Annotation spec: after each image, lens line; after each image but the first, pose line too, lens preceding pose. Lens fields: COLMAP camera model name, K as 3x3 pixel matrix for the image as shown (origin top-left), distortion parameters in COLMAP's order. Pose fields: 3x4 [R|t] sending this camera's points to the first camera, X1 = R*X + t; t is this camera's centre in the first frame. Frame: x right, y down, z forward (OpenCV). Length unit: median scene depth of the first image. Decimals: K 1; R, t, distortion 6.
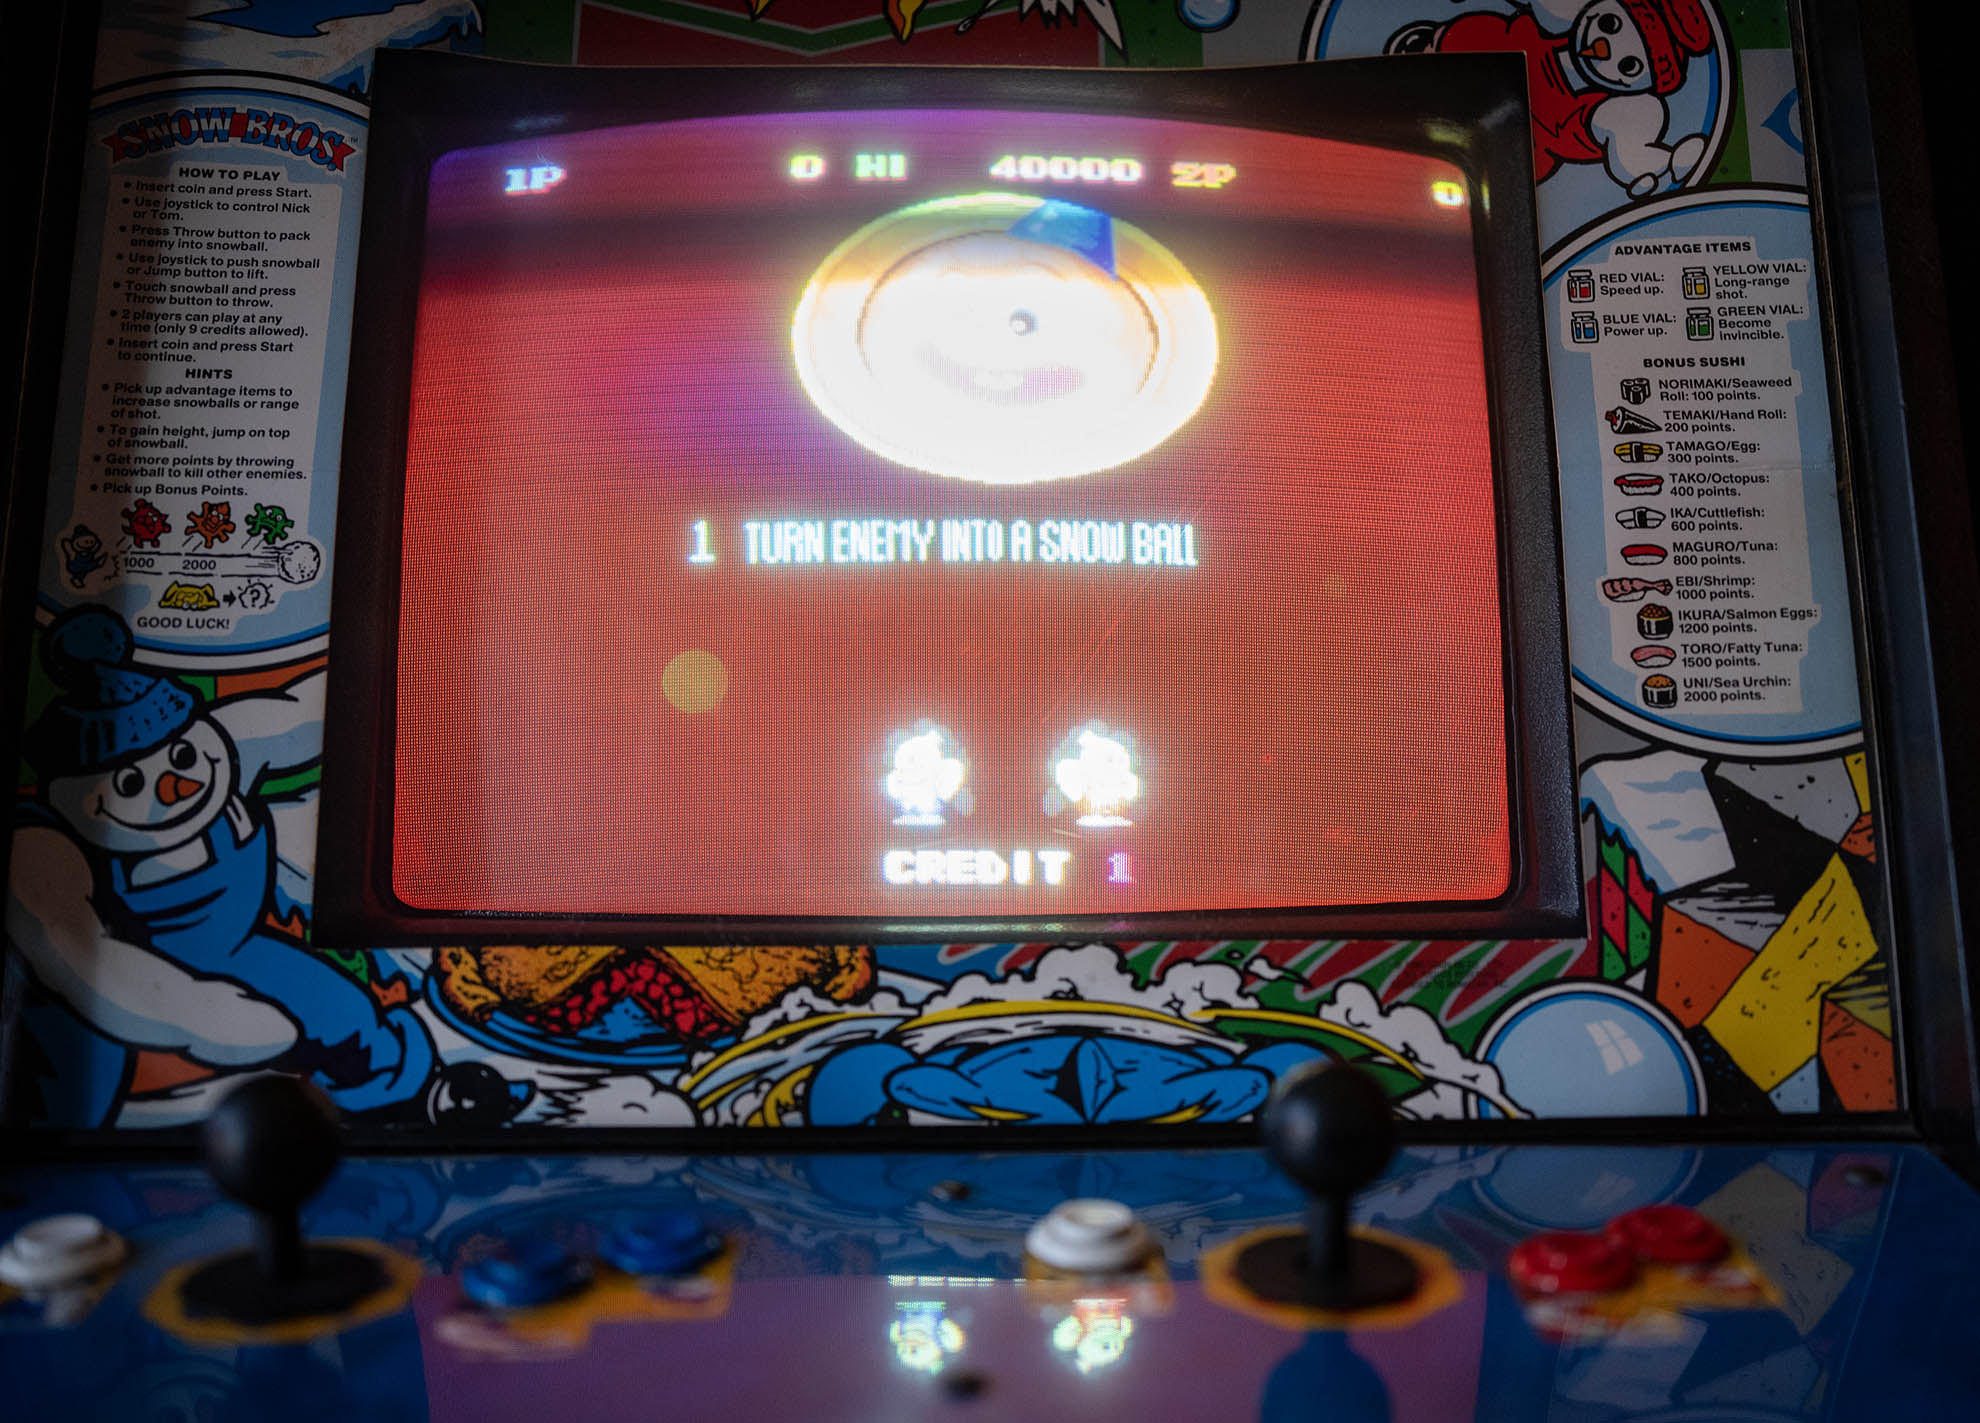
lens RADIAL K [[2311.8, 0, 1080.2], [0, 2311.8, 737.1], [0, 0, 1]] dist [-0.027391, 0.000000]
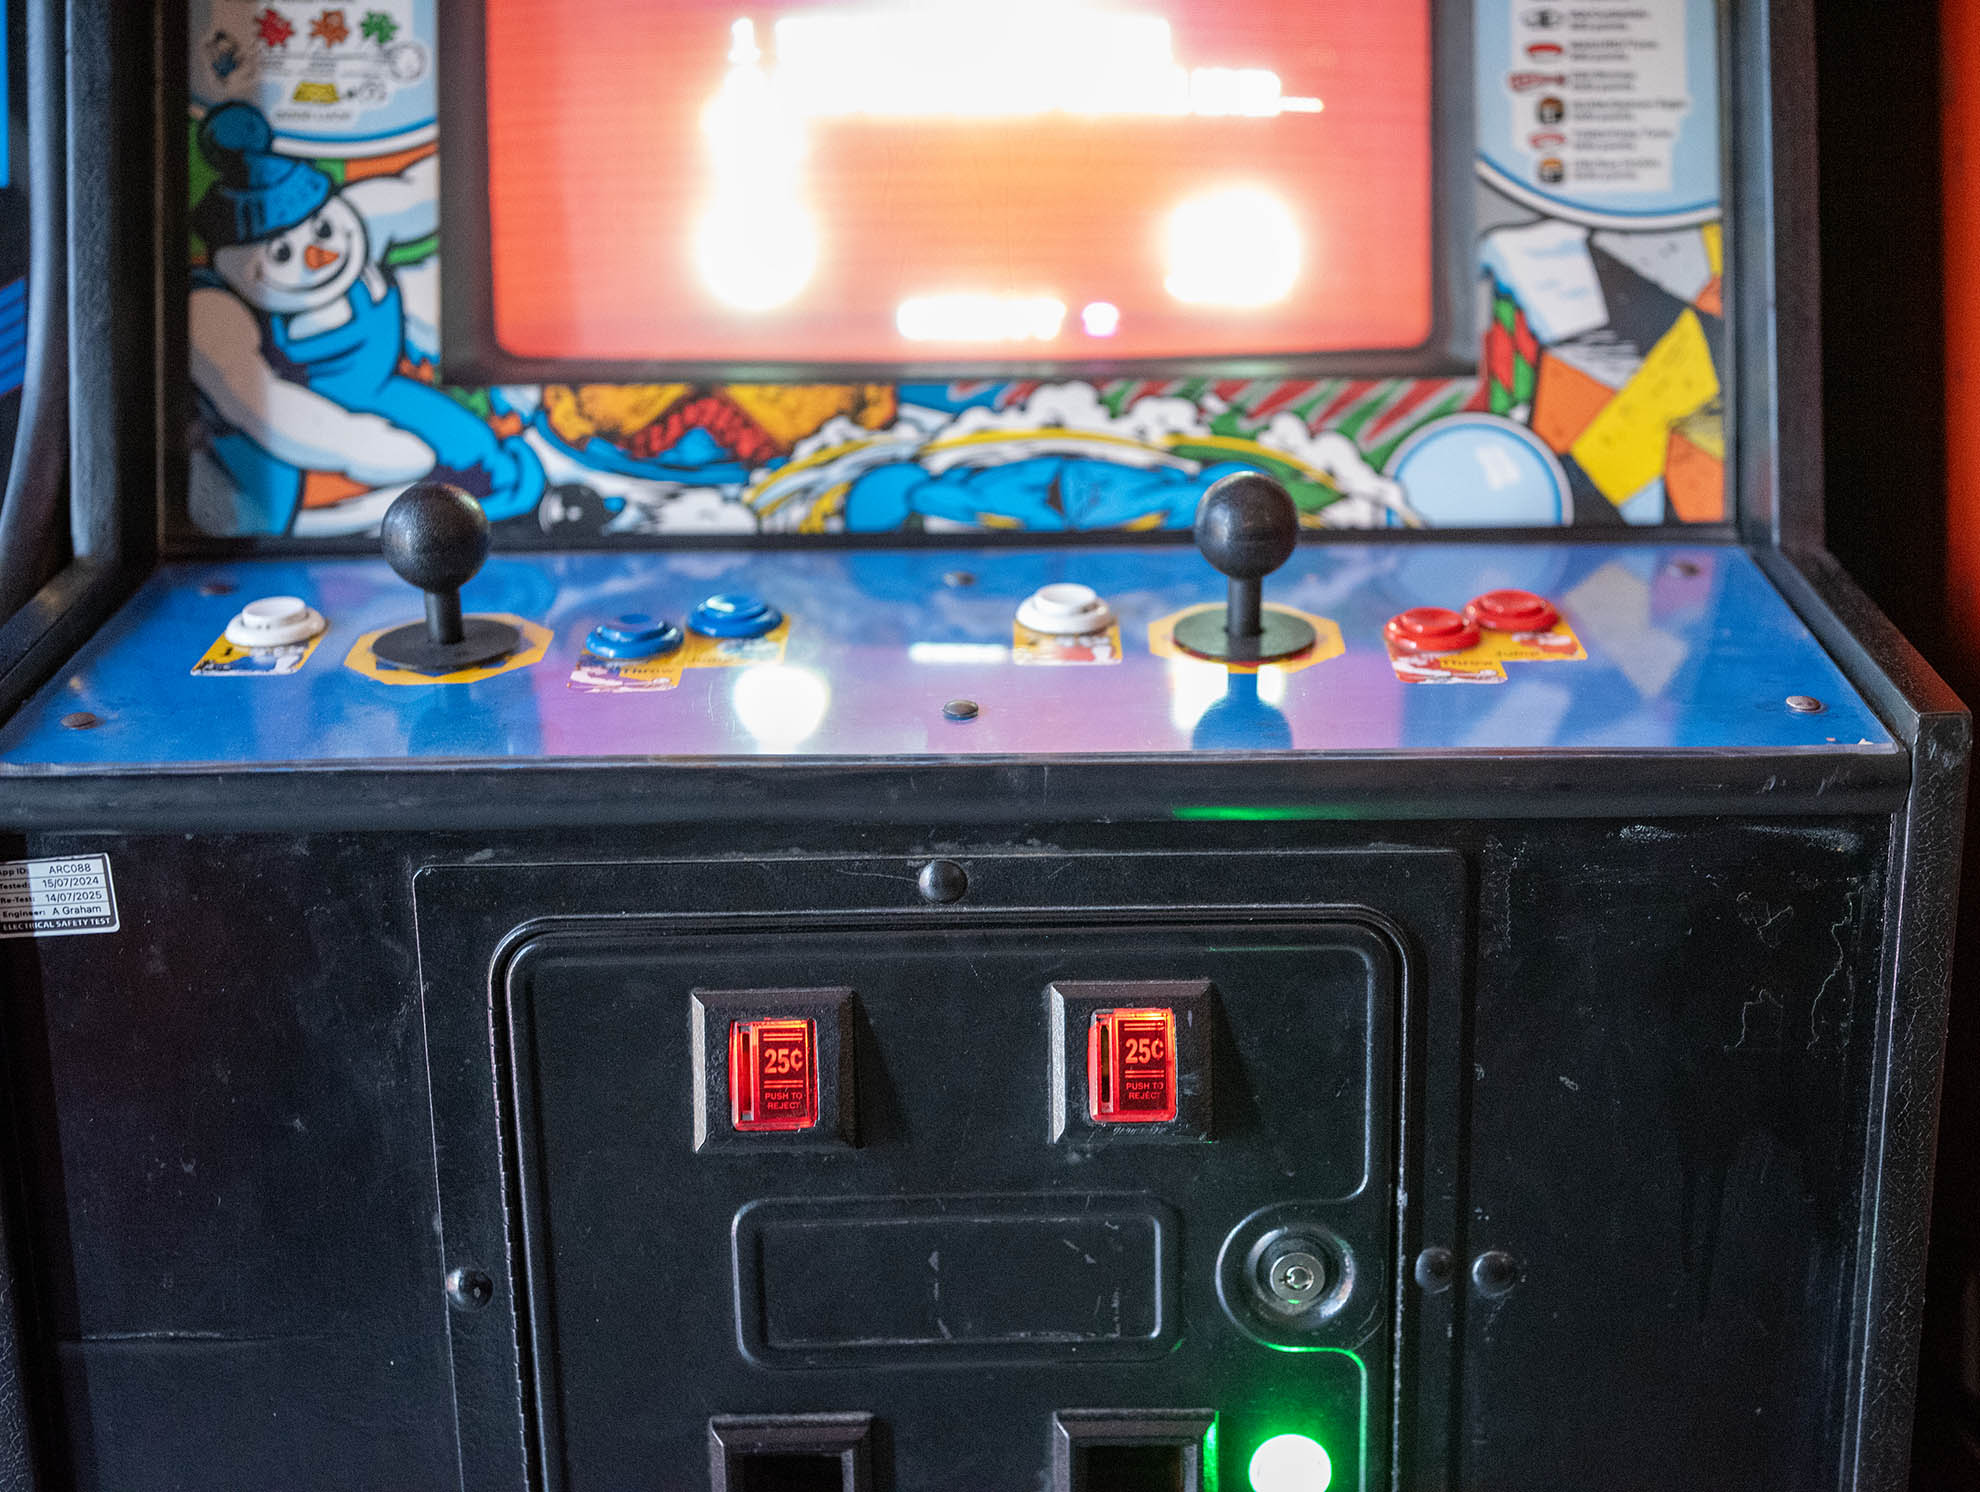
lens RADIAL K [[2416.8, 0, 1119.1], [0, 2416.8, 721.8], [0, 0, 1]] dist [-0.028195, 0.000000]
pose [[0.999984, 0.000711, -0.005552, 0.035874], [0.000584, 0.973239, 0.229794, -0.030295], [0.005567, -0.229793, 0.973223, -0.287135]]
